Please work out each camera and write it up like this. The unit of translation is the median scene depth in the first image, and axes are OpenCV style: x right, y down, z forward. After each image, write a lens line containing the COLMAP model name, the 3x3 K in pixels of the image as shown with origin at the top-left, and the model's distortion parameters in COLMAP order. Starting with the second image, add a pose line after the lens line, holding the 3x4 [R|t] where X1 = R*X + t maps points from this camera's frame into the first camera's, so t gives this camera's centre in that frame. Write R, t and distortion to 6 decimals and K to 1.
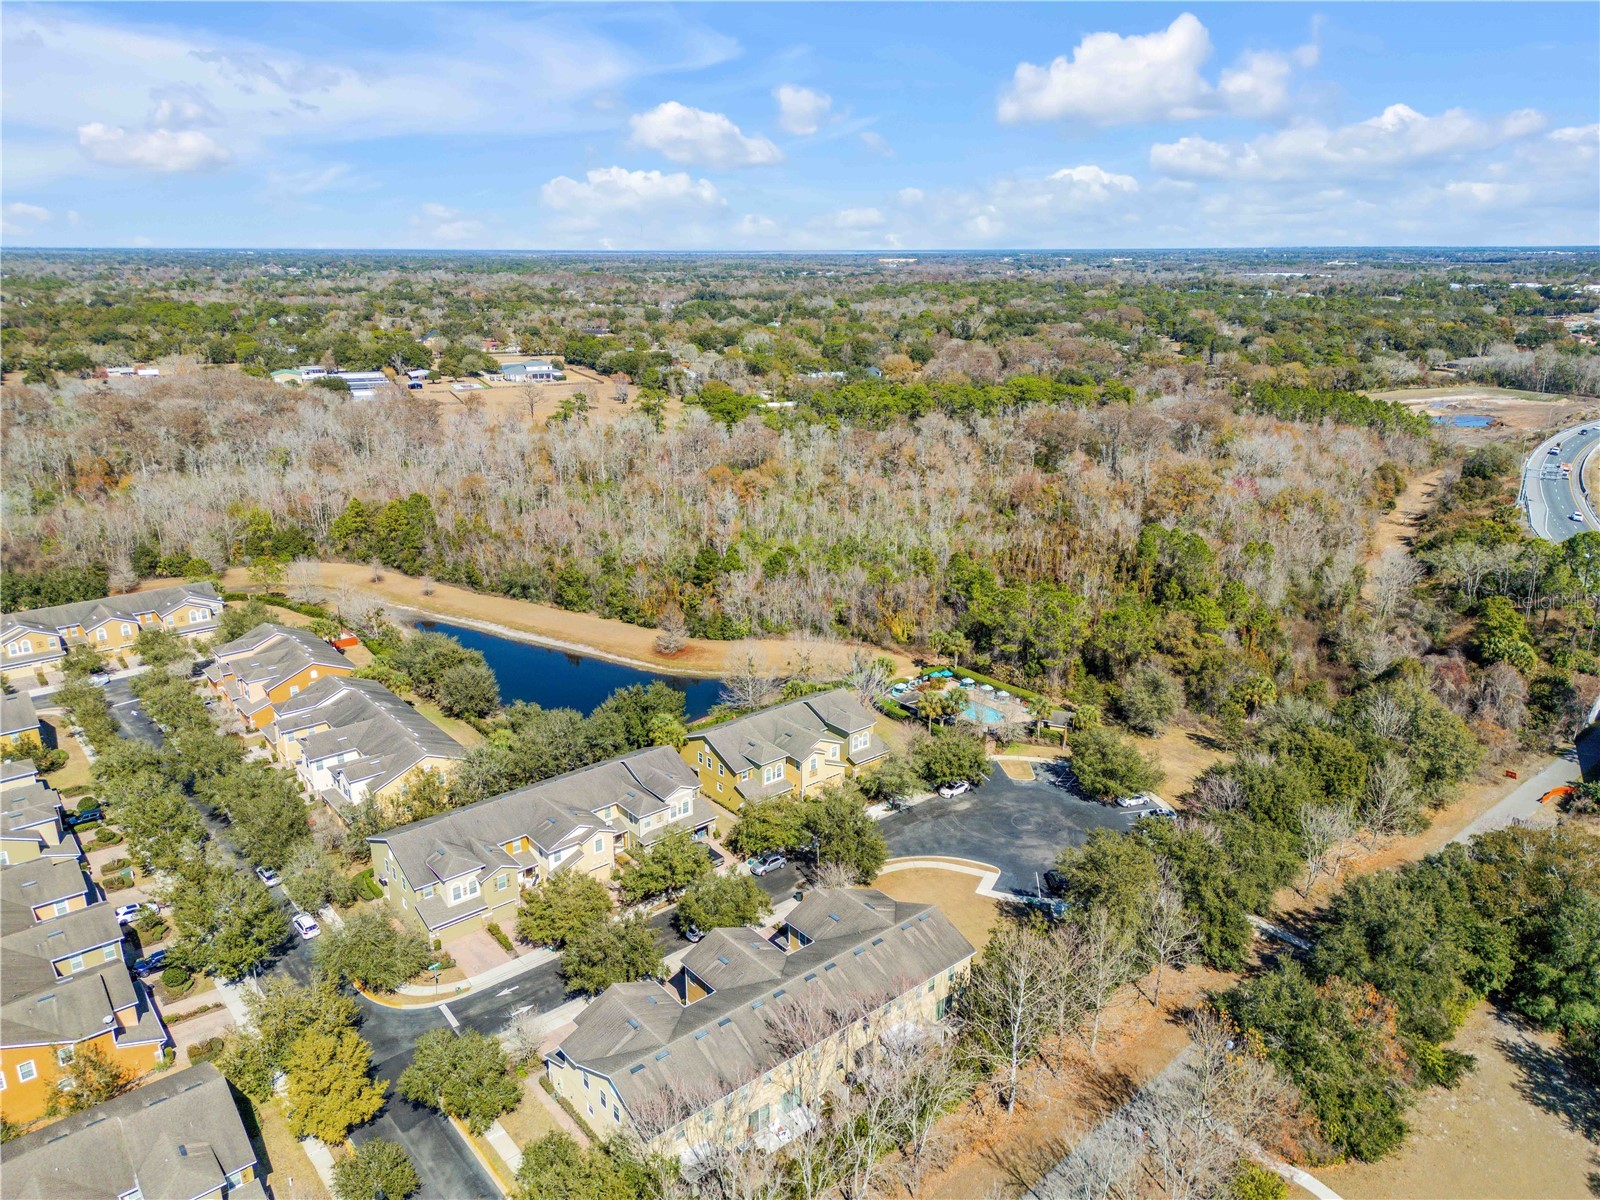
lens RADIAL K [[1117.6, 0, 799.8], [0, 1117.6, 604.4], [0, 0, 1]] dist [0.100286, -0.108895]
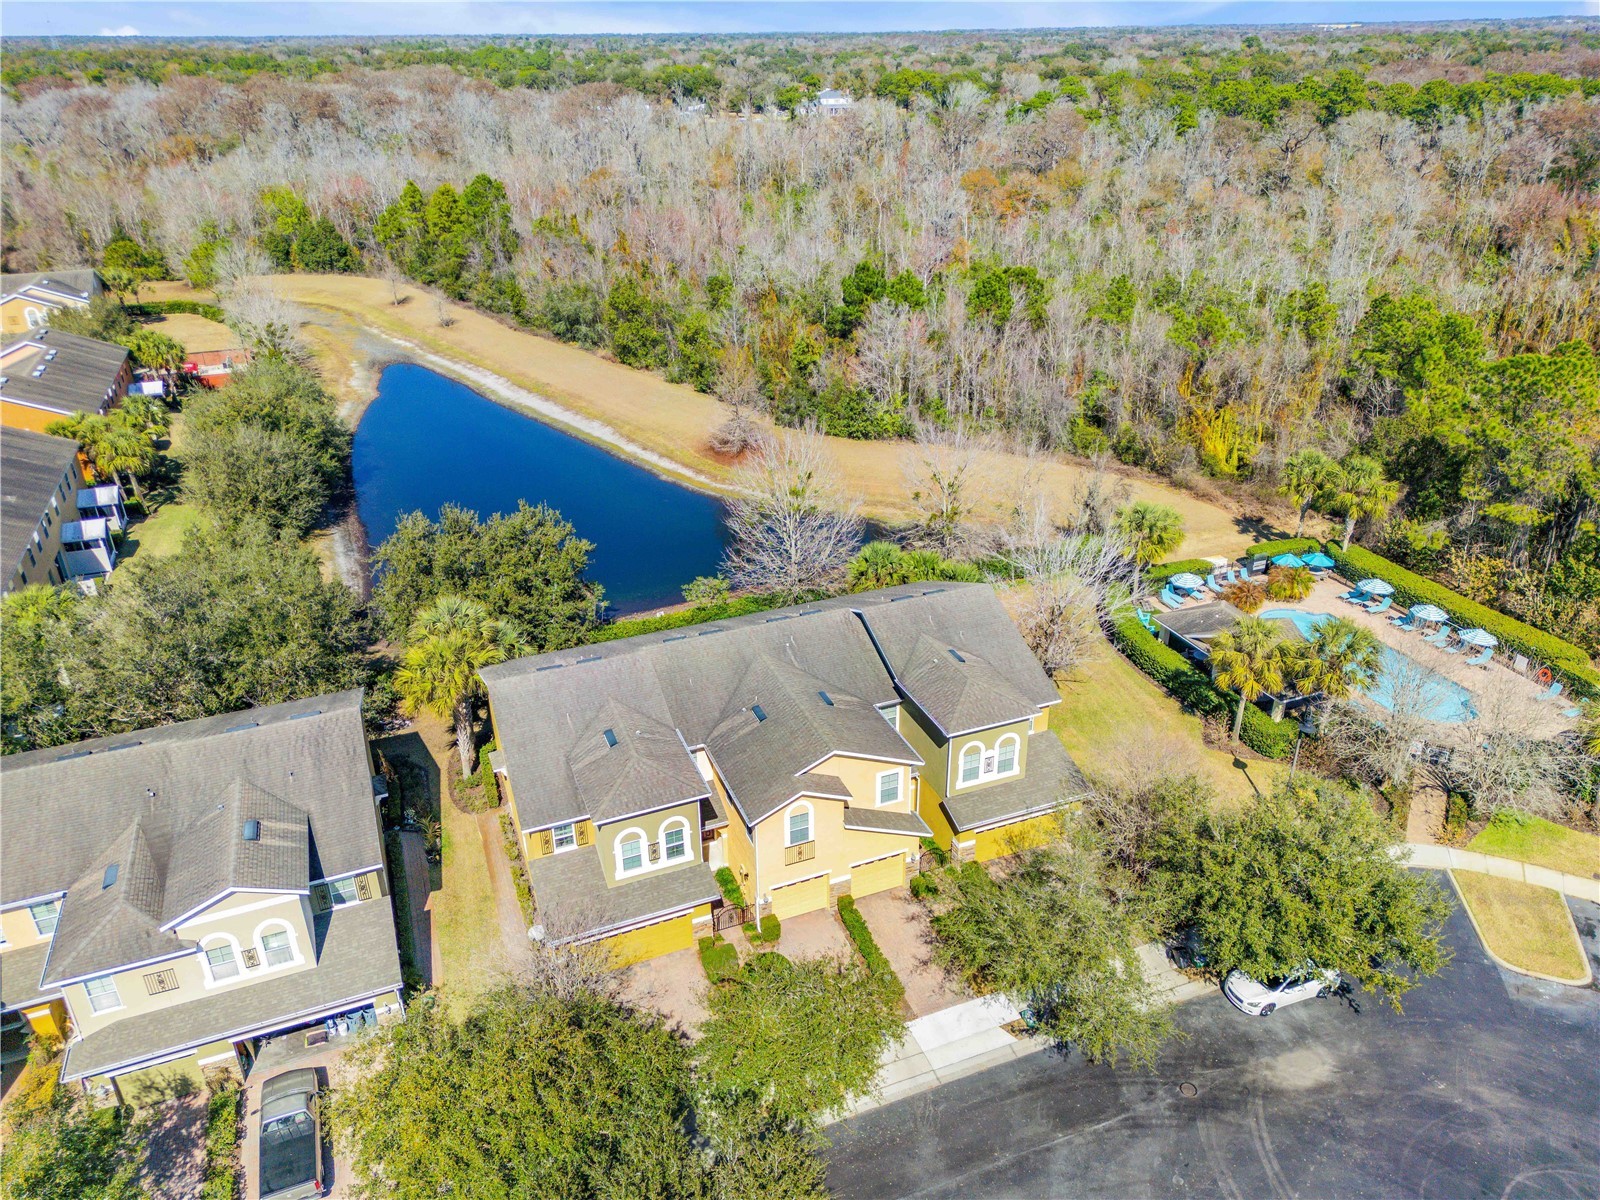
lens RADIAL K [[1117.6, 0, 799.8], [0, 1117.6, 604.4], [0, 0, 1]] dist [0.100286, -0.108895]
pose [[0.950549, 0.130505, -0.281826, 0.070269], [-0.082899, 0.981121, 0.174724, 0.021219], [0.299308, -0.142721, 0.943422, 0.549603]]
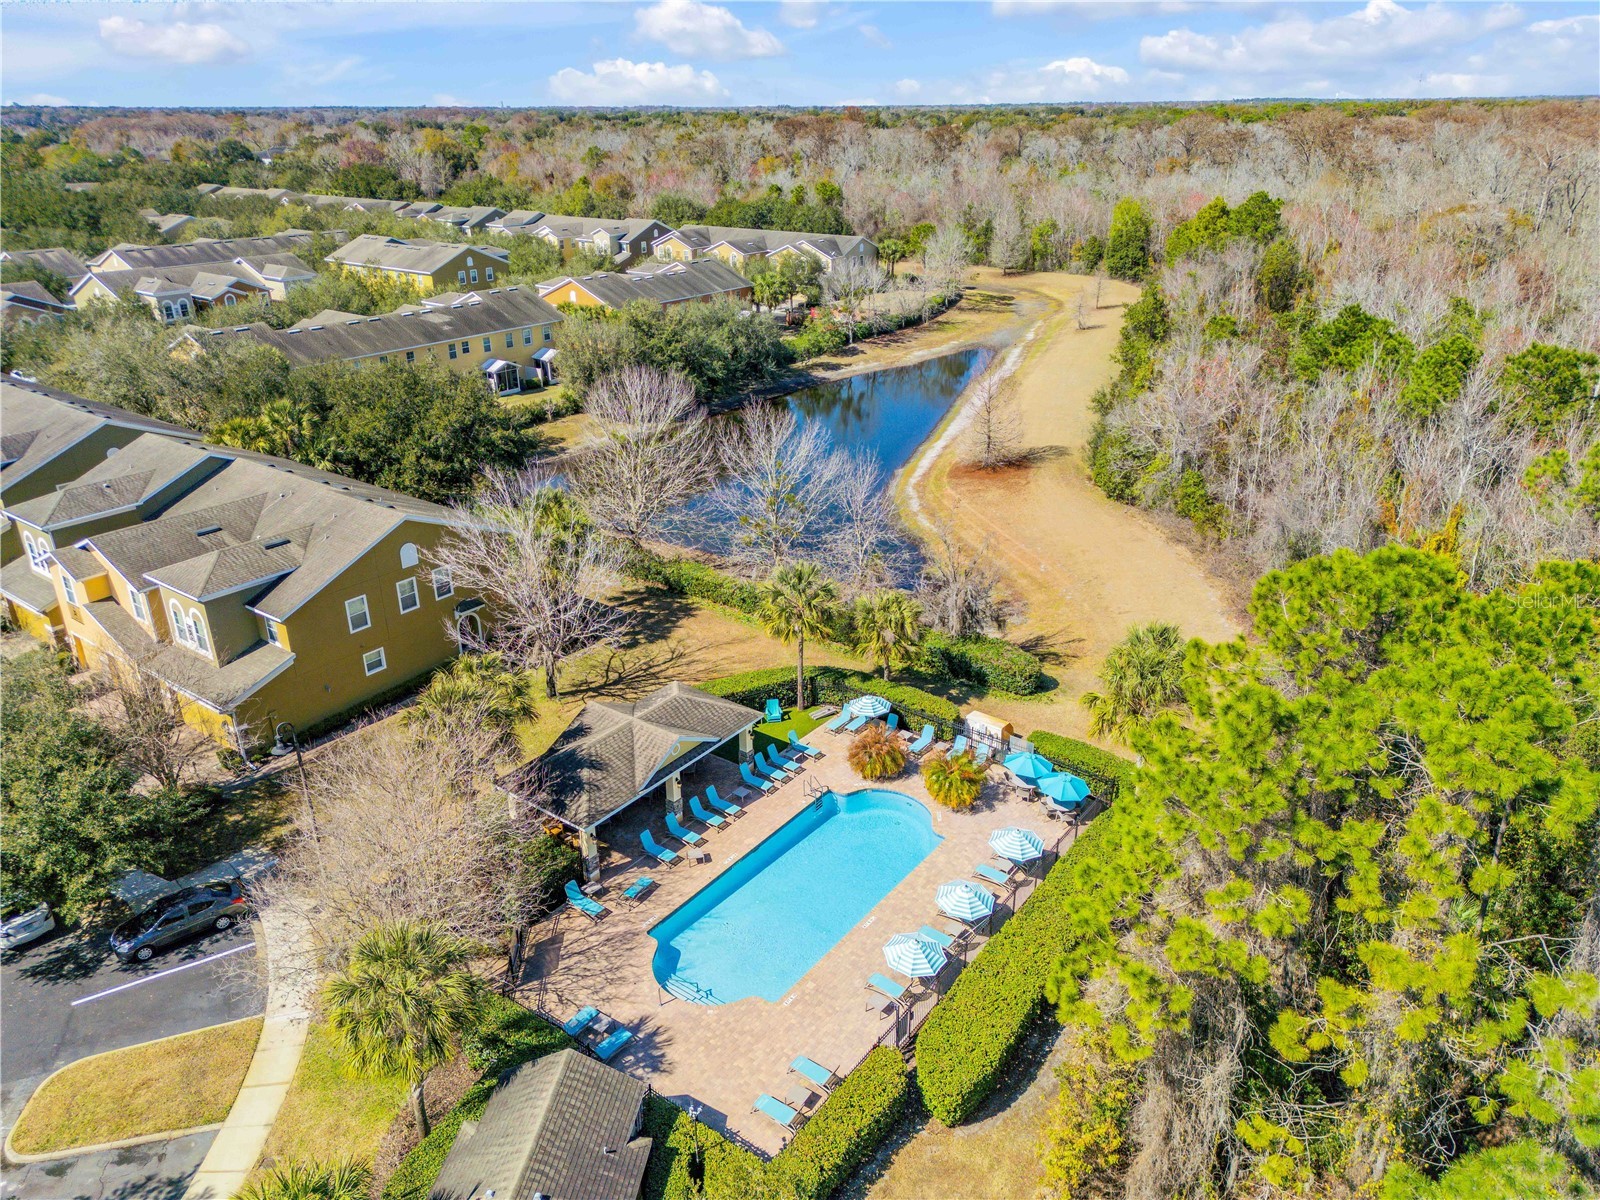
lens RADIAL K [[1117.6, 0, 799.8], [0, 1117.6, 604.4], [0, 0, 1]] dist [0.100286, -0.108895]
pose [[0.227202, 0.390744, -0.892019, 0.312335], [-0.287836, 0.901995, 0.321801, -0.033952], [0.930338, 0.183642, 0.317405, 0.849899]]
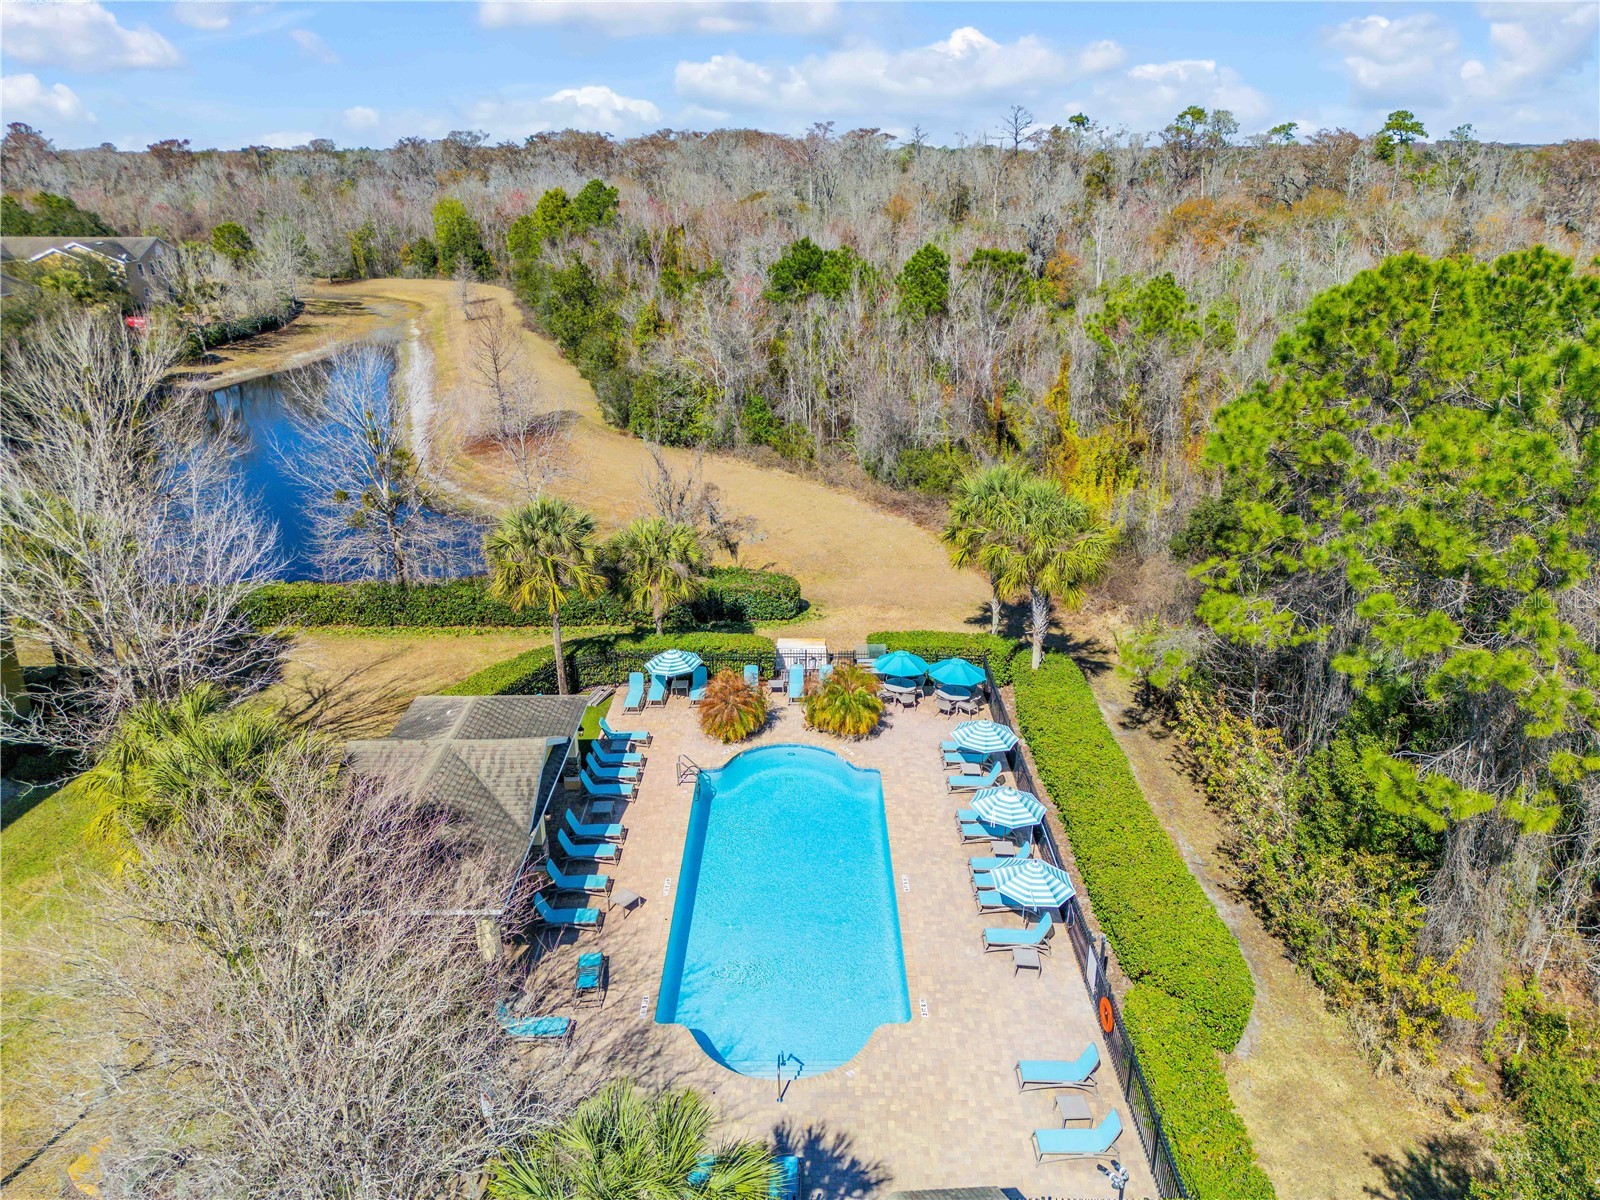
lens RADIAL K [[1117.6, 0, 799.8], [0, 1117.6, 604.4], [0, 0, 1]] dist [0.100286, -0.108895]
pose [[0.763246, 0.234210, -0.602163, 0.225696], [-0.189356, 0.972148, 0.138105, 0.026281], [0.617737, 0.008615, 0.786337, 0.806885]]
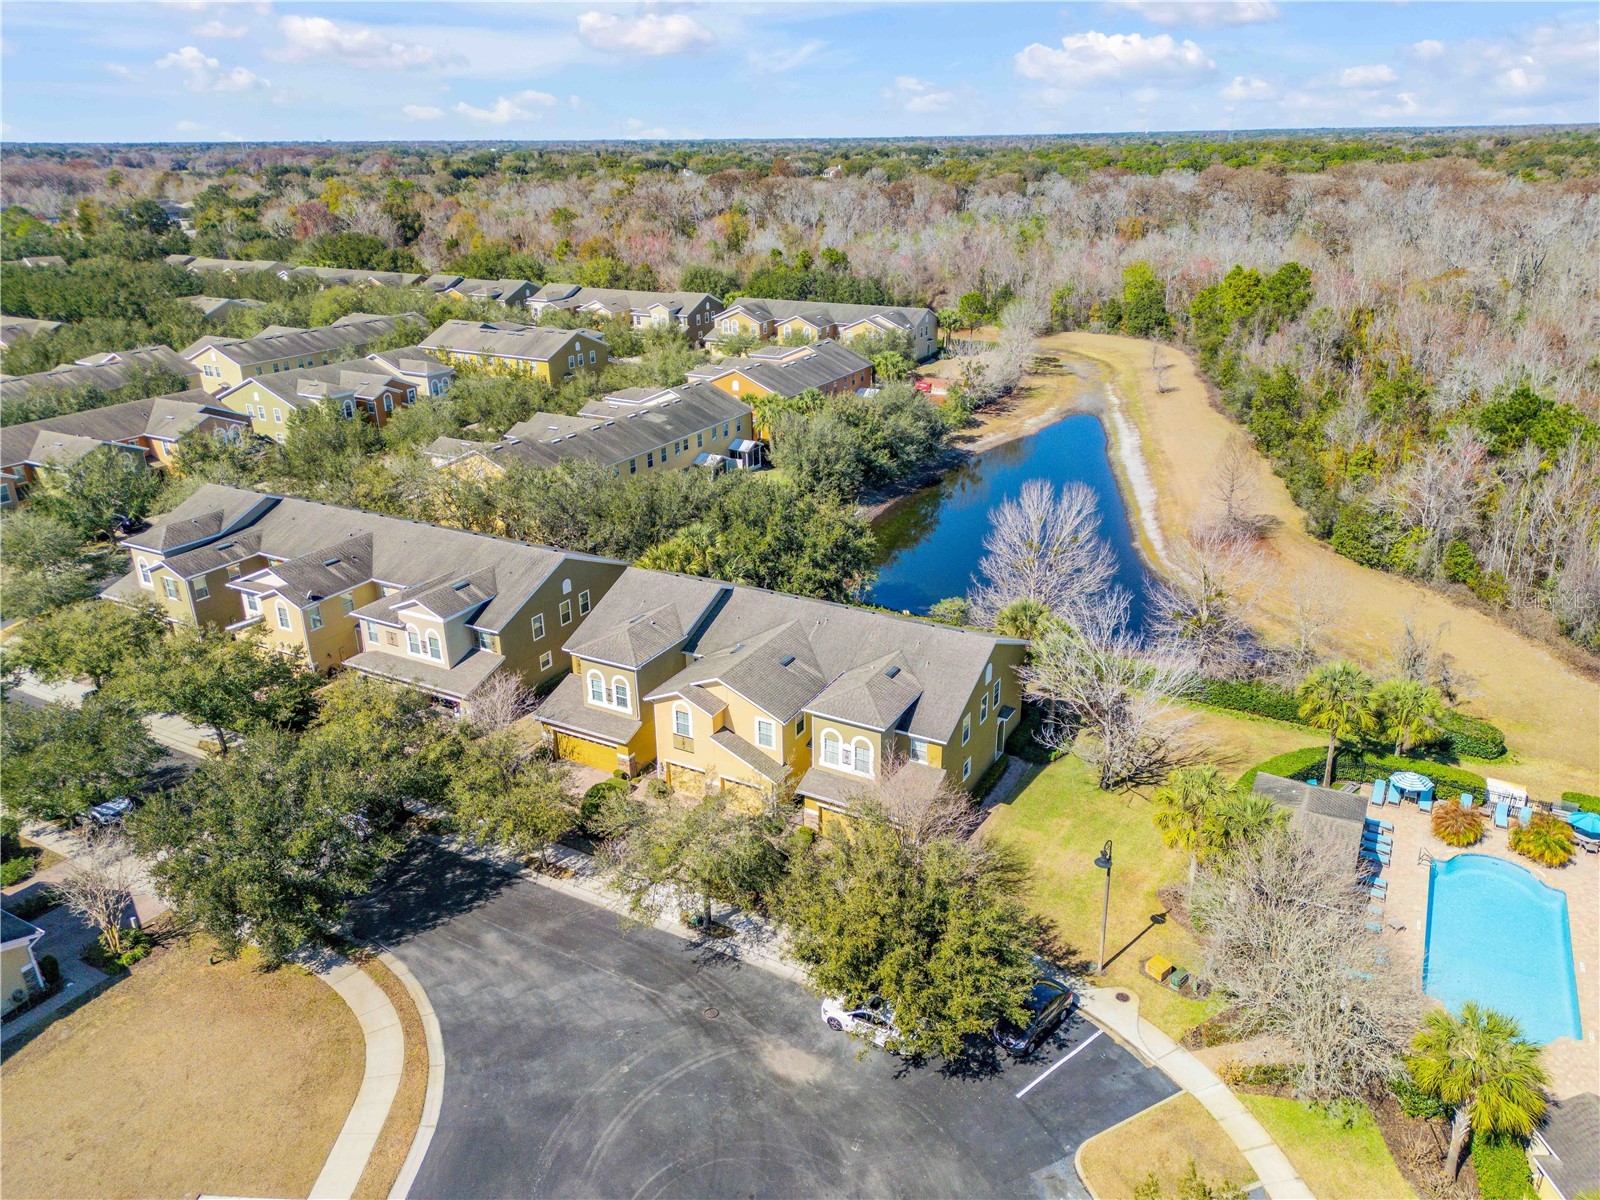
lens RADIAL K [[1117.6, 0, 799.8], [0, 1117.6, 604.4], [0, 0, 1]] dist [0.100286, -0.108895]
pose [[0.359747, 0.352618, -0.863853, 0.283698], [-0.271005, 0.925414, 0.264888, -0.014642], [0.892826, 0.138816, 0.428476, 0.656876]]
